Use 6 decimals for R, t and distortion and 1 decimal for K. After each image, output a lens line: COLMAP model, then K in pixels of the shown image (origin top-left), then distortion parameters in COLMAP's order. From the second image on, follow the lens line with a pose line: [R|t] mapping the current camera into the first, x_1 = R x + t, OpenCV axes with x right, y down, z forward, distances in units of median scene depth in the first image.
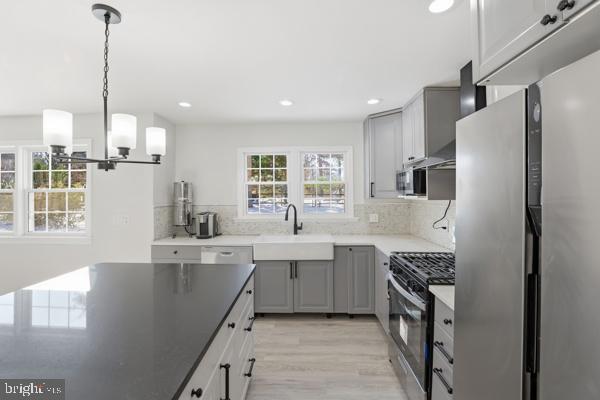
lens RADIAL K [[280.0, 0, 302.0], [0, 280.0, 194.1], [0, 0, 1]] dist [-0.049142, 0.019537]
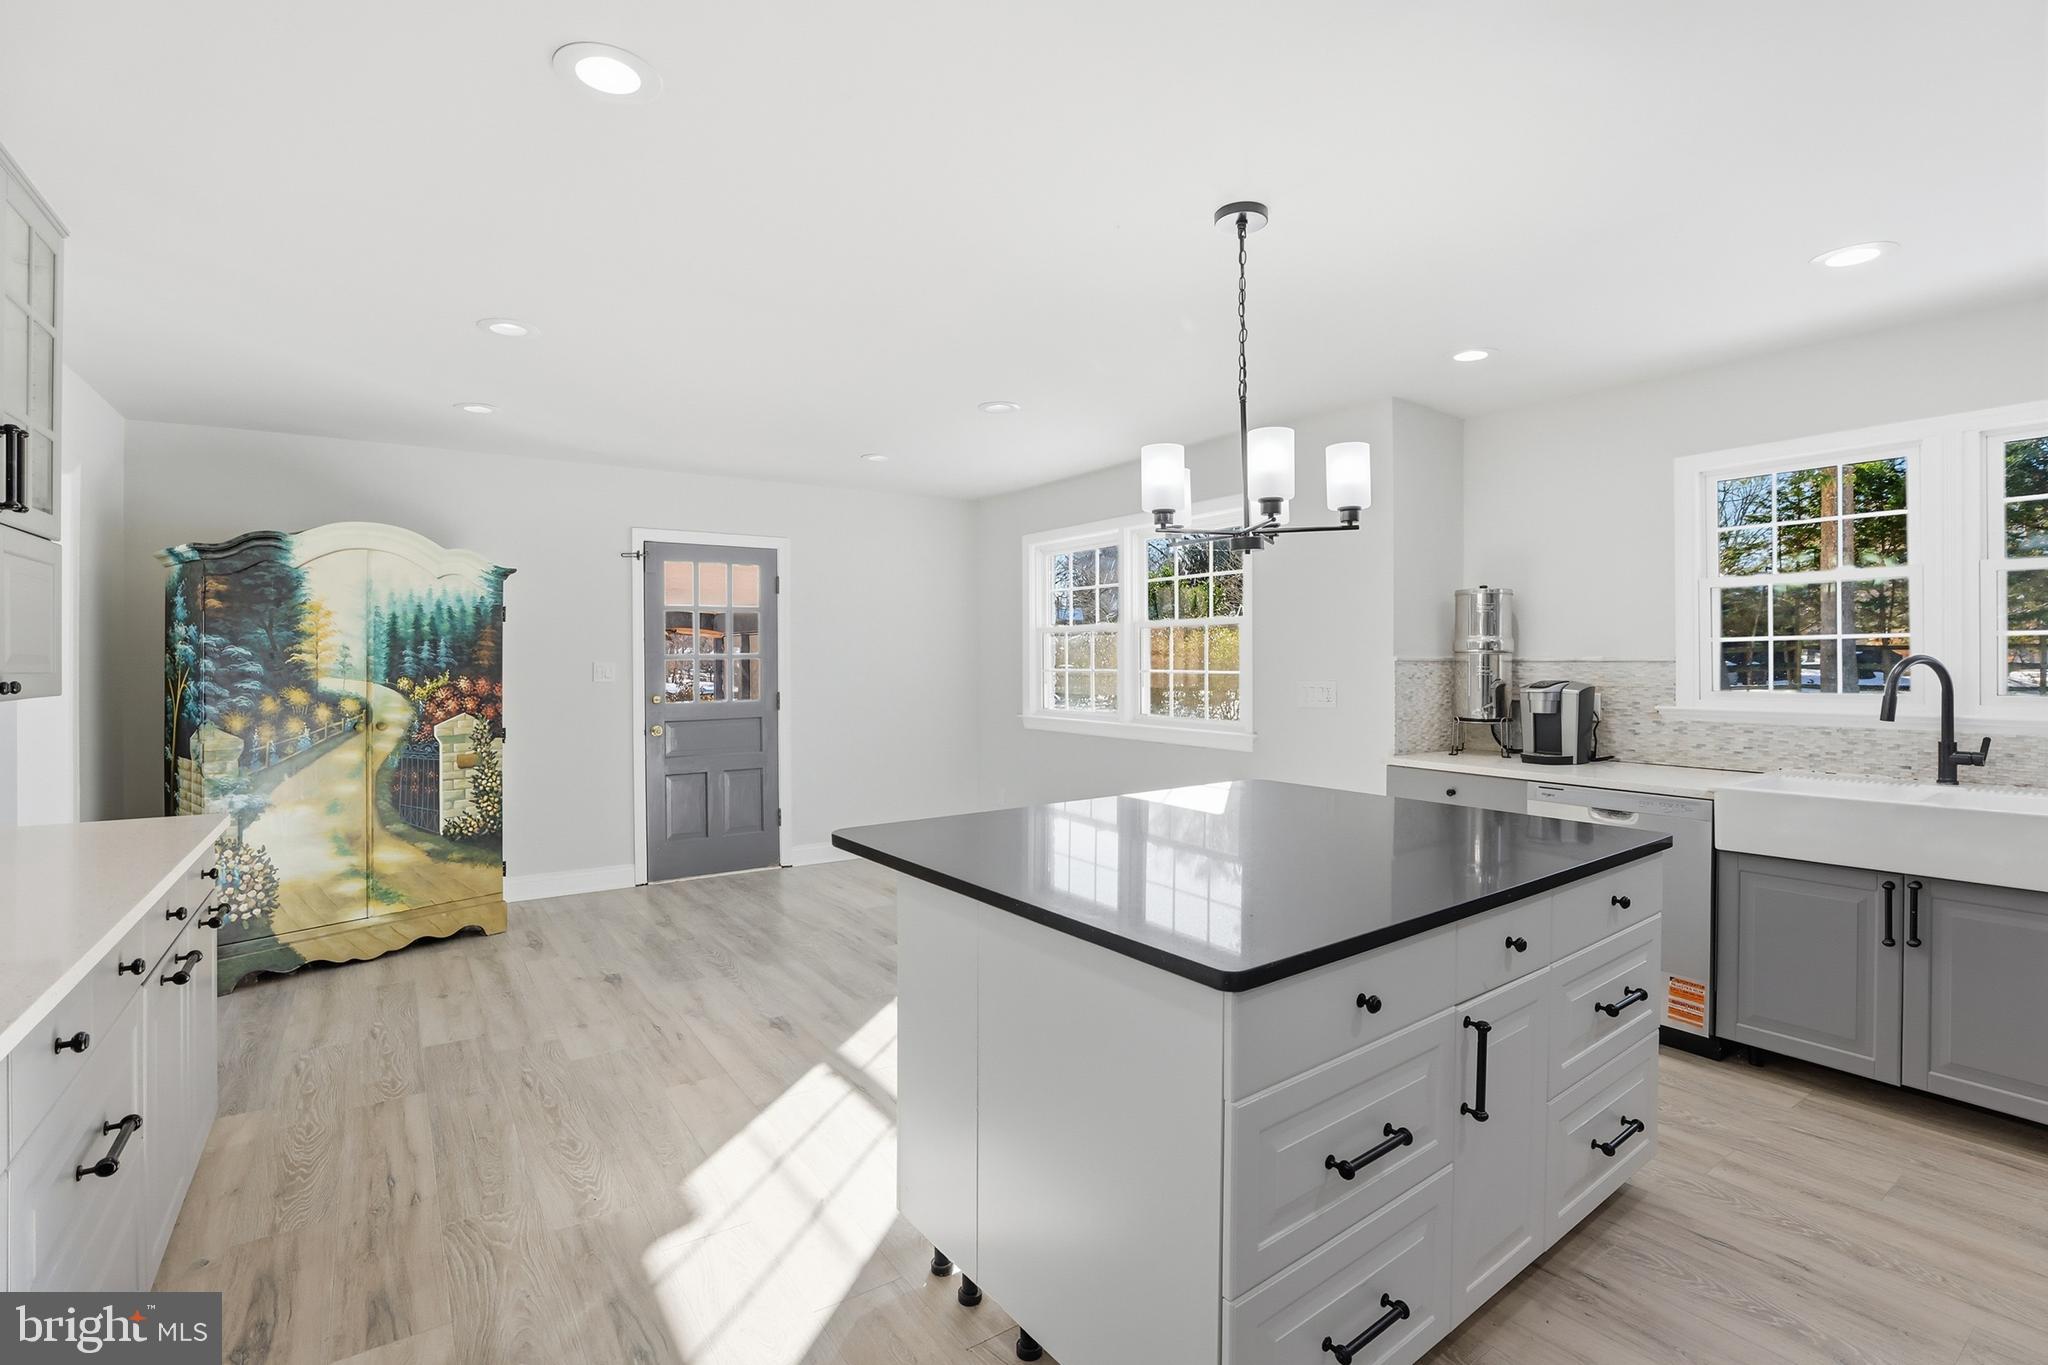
lens RADIAL K [[955.6, 0, 1030.7], [0, 955.6, 662.3], [0, 0, 1]] dist [-0.049142, 0.019537]
pose [[0.609738, 0.004931, -0.792588, 0.147930], [0.003614, 0.999953, 0.009002, 0.035559], [0.792595, -0.008353, 0.609691, -0.121178]]
